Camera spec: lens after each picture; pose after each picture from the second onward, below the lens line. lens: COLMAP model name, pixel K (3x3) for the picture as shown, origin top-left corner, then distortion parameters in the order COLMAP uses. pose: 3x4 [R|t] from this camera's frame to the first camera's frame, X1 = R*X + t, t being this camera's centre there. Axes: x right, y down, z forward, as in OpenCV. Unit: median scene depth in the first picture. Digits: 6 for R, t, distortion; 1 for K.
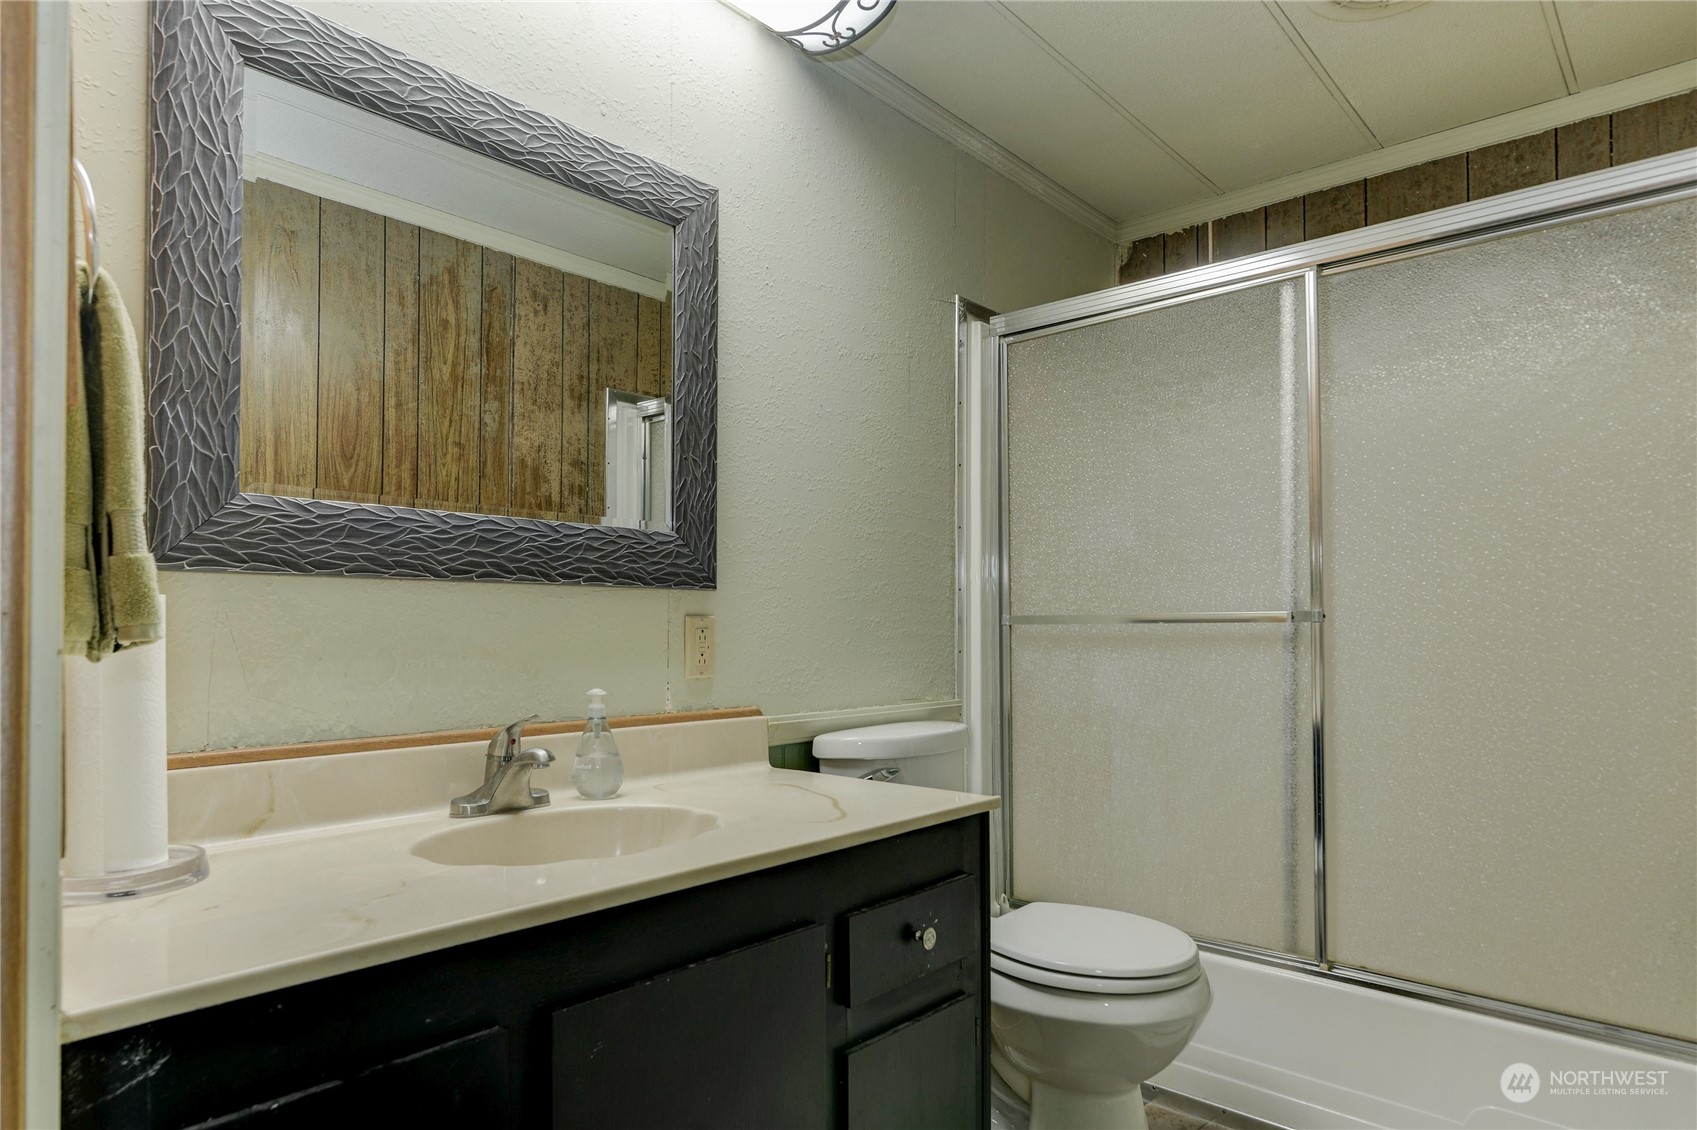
lens RADIAL K [[1005.3, 0, 861.8], [0, 1005.3, 576.7], [0, 0, 1]] dist [-0.000391, -0.001428]
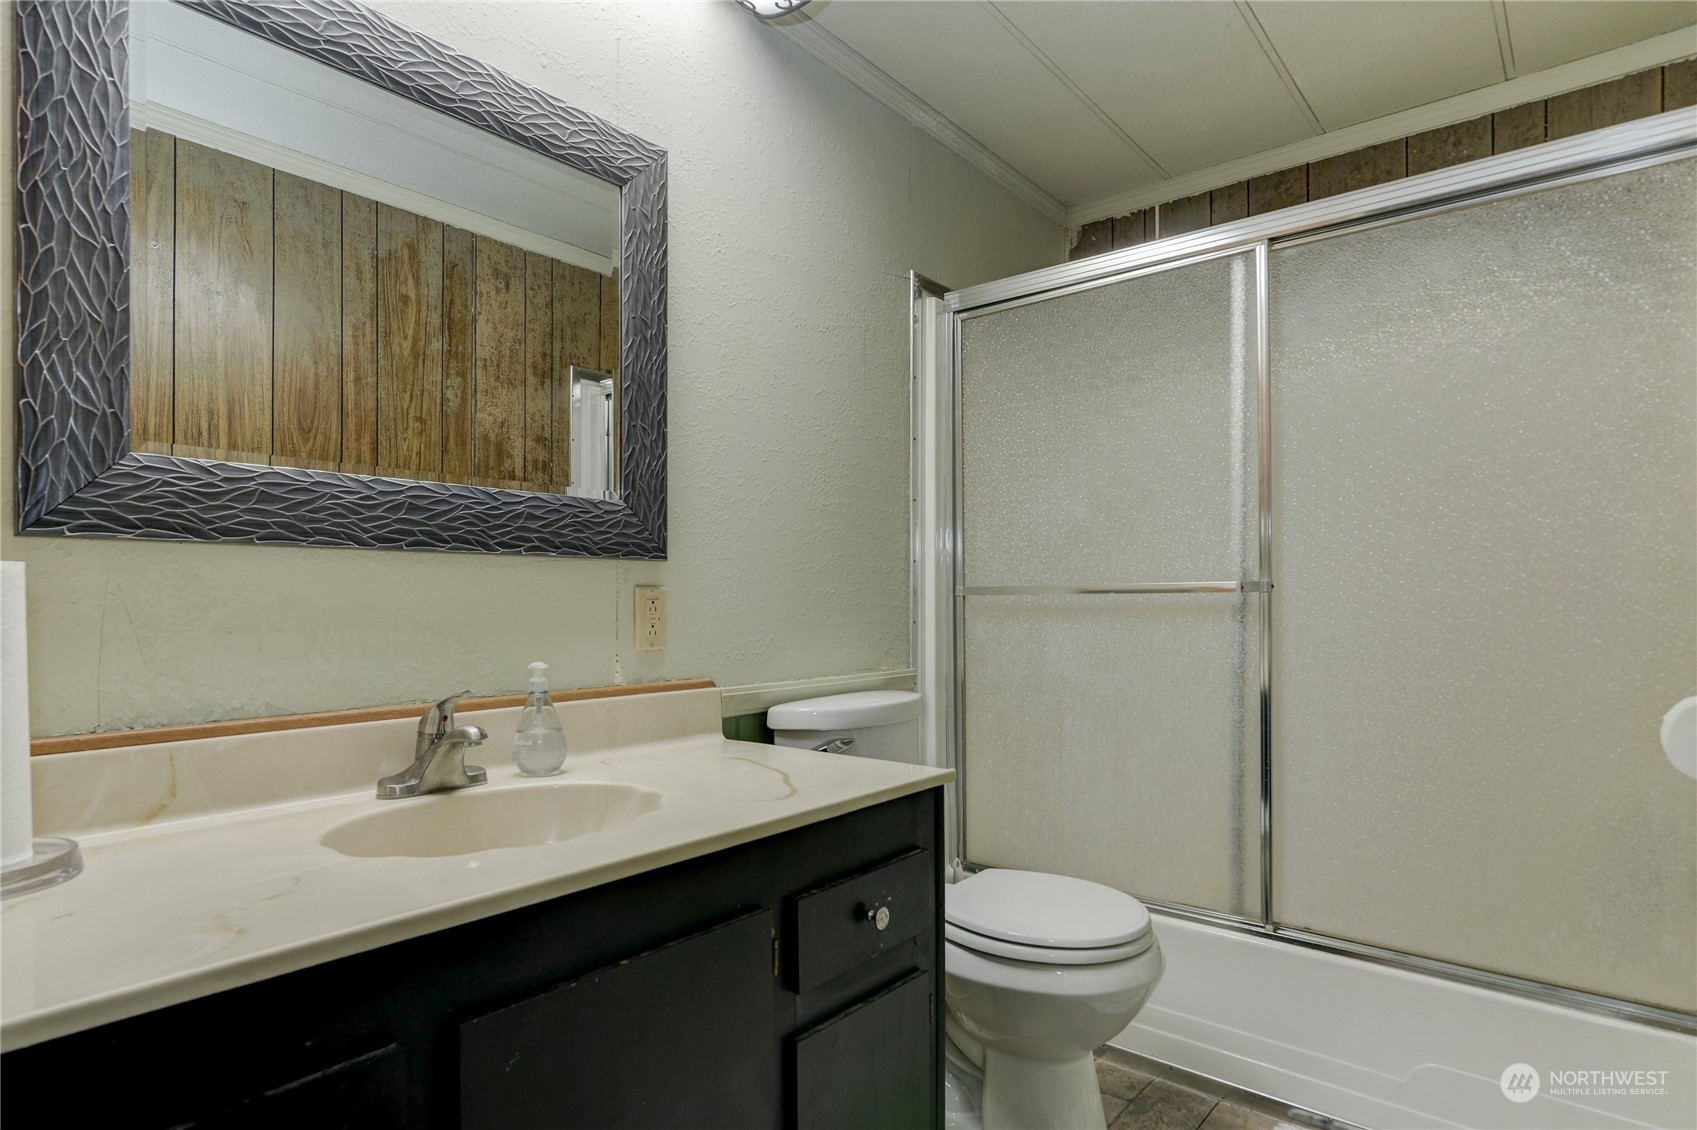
lens RADIAL K [[911.4, 0, 835.5], [0, 911.4, 580.1], [0, 0, 1]] dist [-0.005427, -0.000703]
pose [[0.999952, -0.002476, 0.009463, 0.011059], [0.002206, 0.999591, 0.028510, 0.006778], [-0.009529, -0.028488, 0.999549, 0.099776]]
